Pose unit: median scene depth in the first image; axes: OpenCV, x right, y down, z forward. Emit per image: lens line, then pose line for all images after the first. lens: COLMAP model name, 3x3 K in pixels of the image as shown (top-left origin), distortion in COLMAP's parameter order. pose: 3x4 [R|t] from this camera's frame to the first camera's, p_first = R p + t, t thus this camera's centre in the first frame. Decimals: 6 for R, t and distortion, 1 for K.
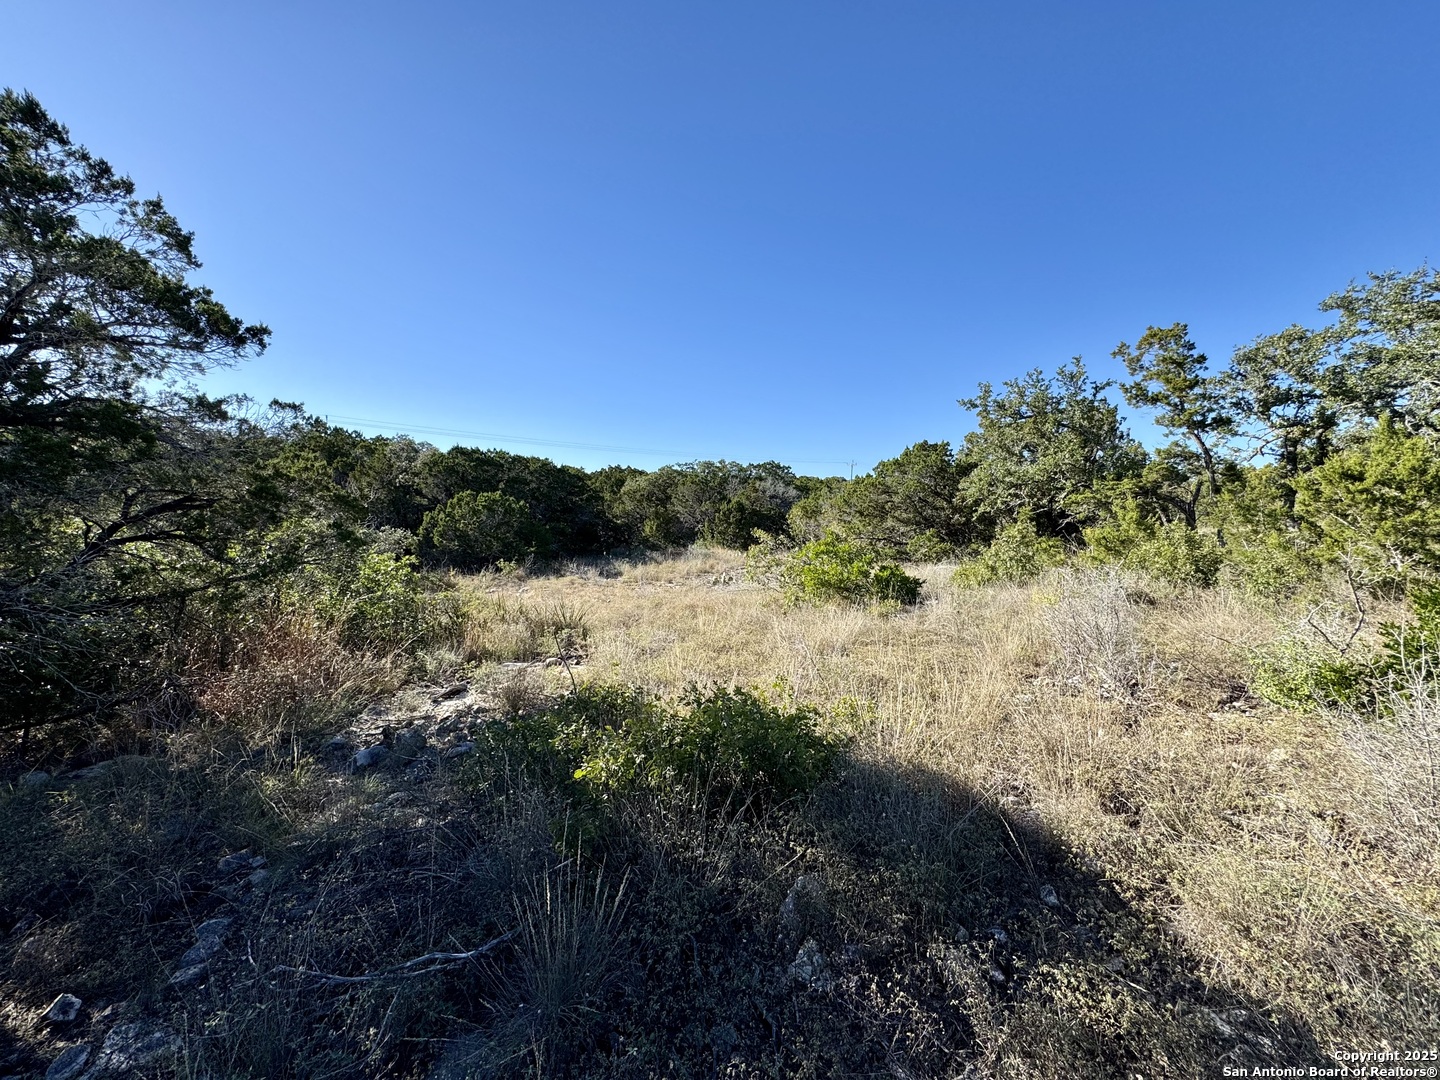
lens RADIAL K [[590.0, 0, 720.6], [0, 590.0, 536.5], [0, 0, 1]] dist [0.002939, 0.000173]
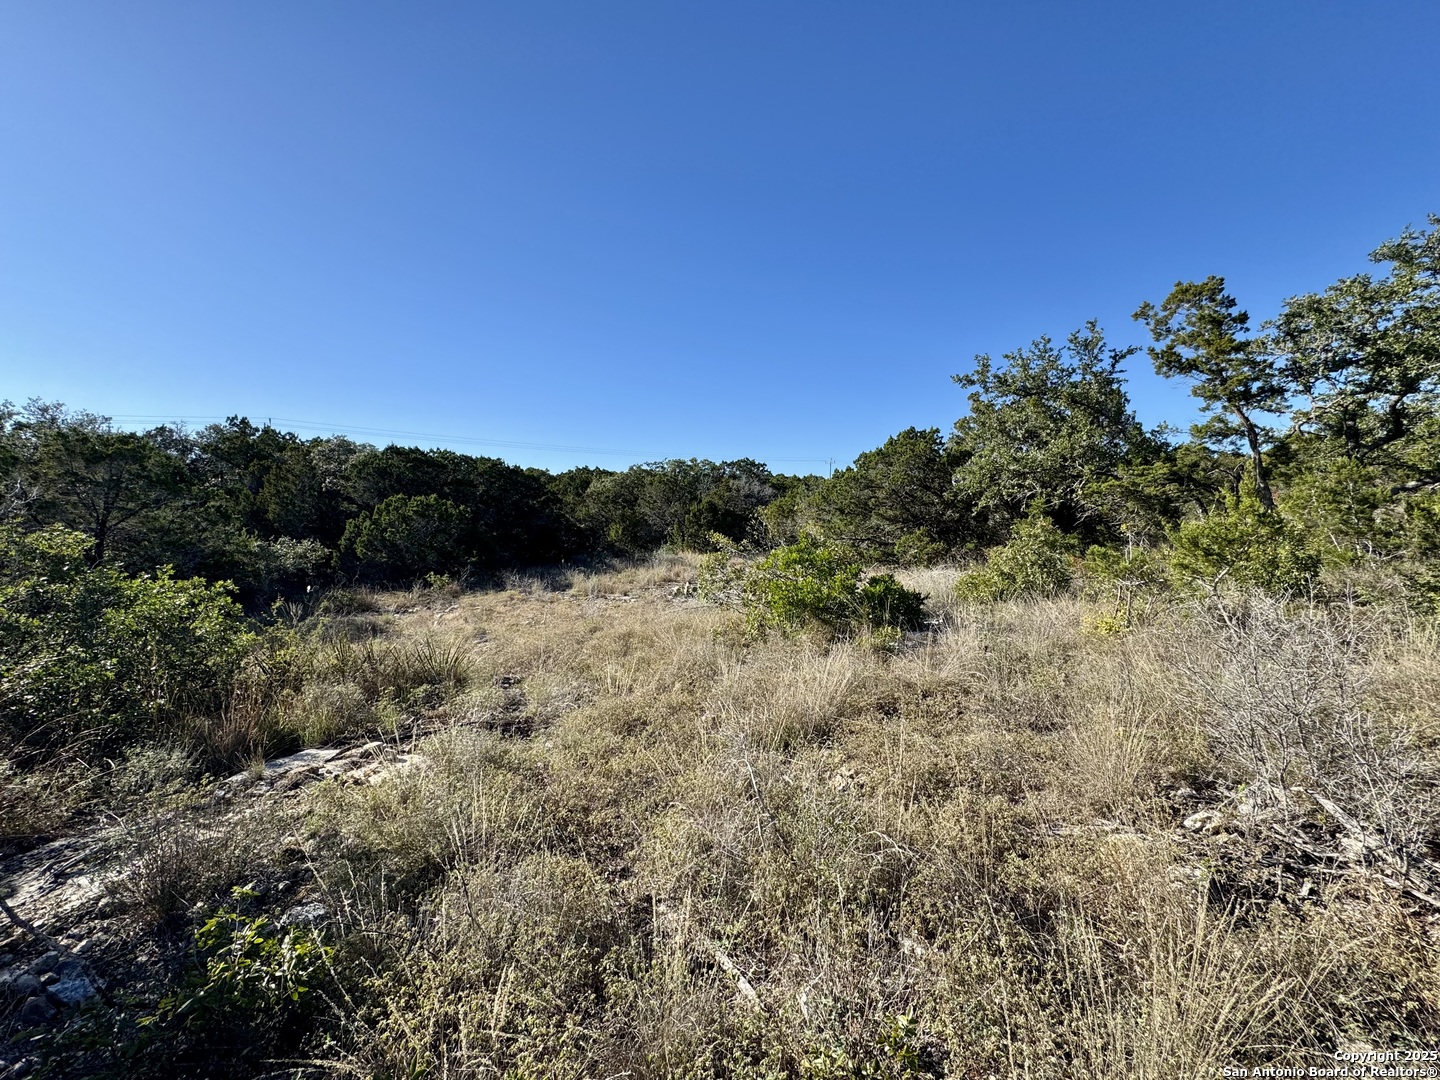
lens RADIAL K [[590.0, 0, 719.3], [0, 590.0, 539.3], [0, 0, 1]] dist [0.002939, 0.000173]
pose [[0.999292, -0.021760, 0.030689, 0.027922], [0.021690, 0.999761, 0.002603, -0.003370], [-0.030739, -0.001935, 0.999526, 0.128107]]
